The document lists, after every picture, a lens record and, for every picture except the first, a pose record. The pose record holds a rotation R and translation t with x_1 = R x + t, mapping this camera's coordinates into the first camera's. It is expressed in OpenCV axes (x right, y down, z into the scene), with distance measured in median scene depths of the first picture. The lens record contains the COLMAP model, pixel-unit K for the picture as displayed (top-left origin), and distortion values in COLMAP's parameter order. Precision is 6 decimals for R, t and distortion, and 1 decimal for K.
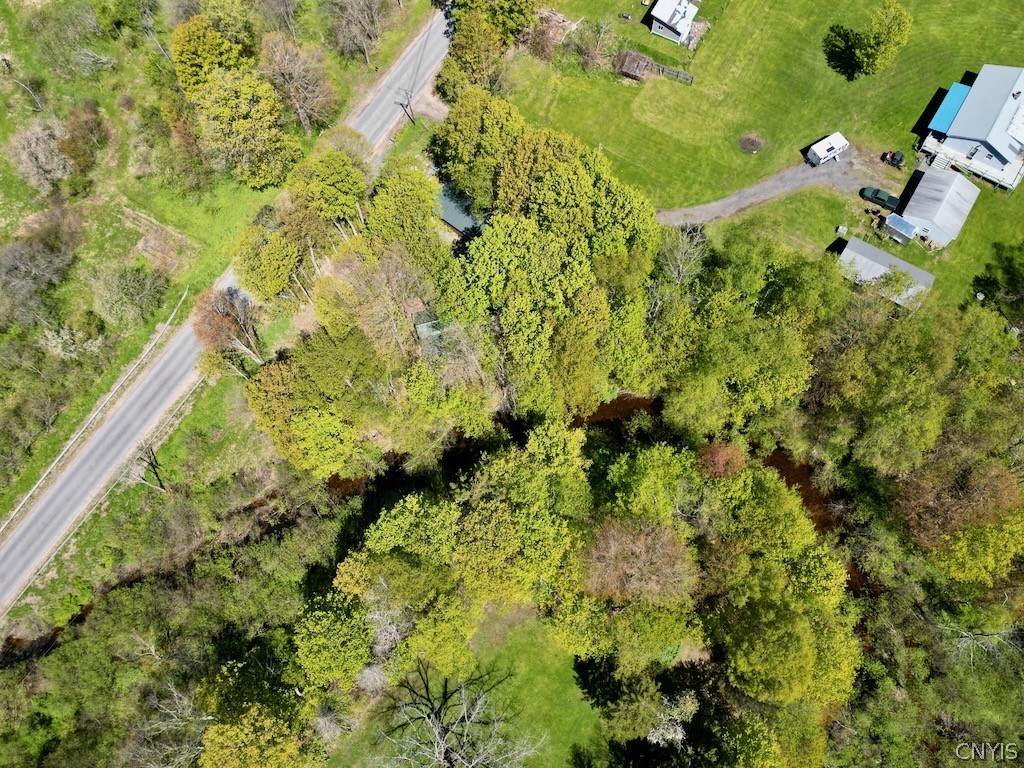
lens RADIAL K [[779.6, 0, 516.3], [0, 779.6, 388.2], [0, 0, 1]] dist [0.085040, -0.086231]
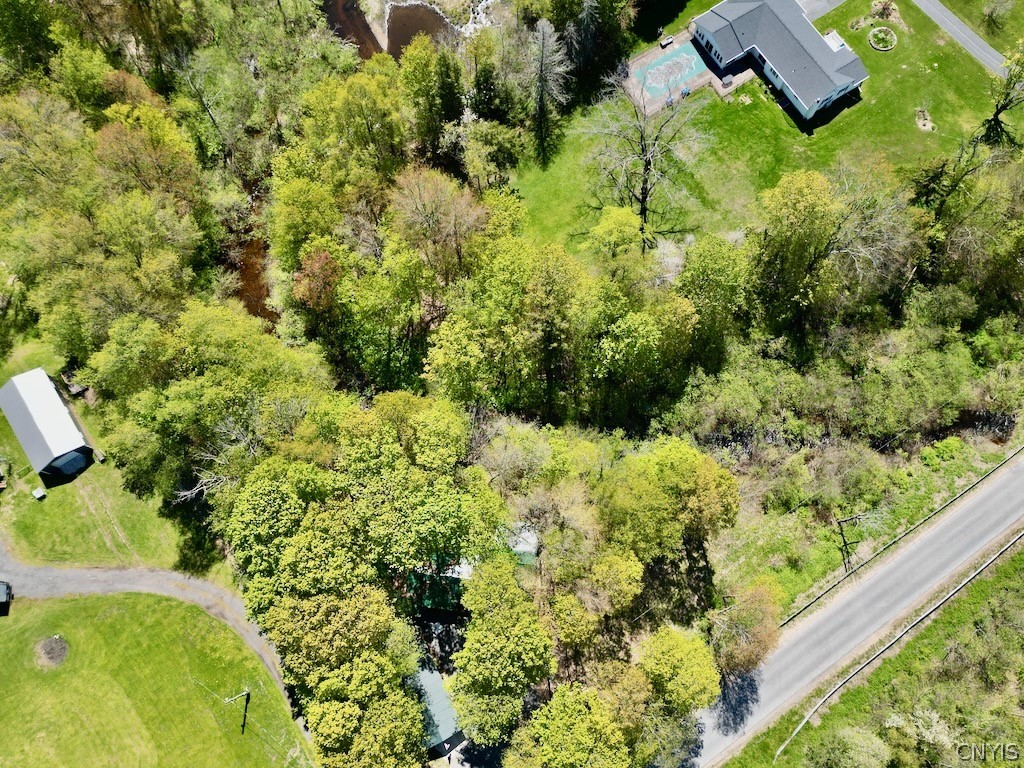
lens RADIAL K [[779.6, 0, 516.3], [0, 779.6, 388.2], [0, 0, 1]] dist [0.085040, -0.086231]
pose [[-0.918858, -0.375792, 0.120331, -0.132886], [0.377213, -0.747065, 0.547361, -0.399132], [-0.115798, 0.548338, 0.828201, 0.155396]]
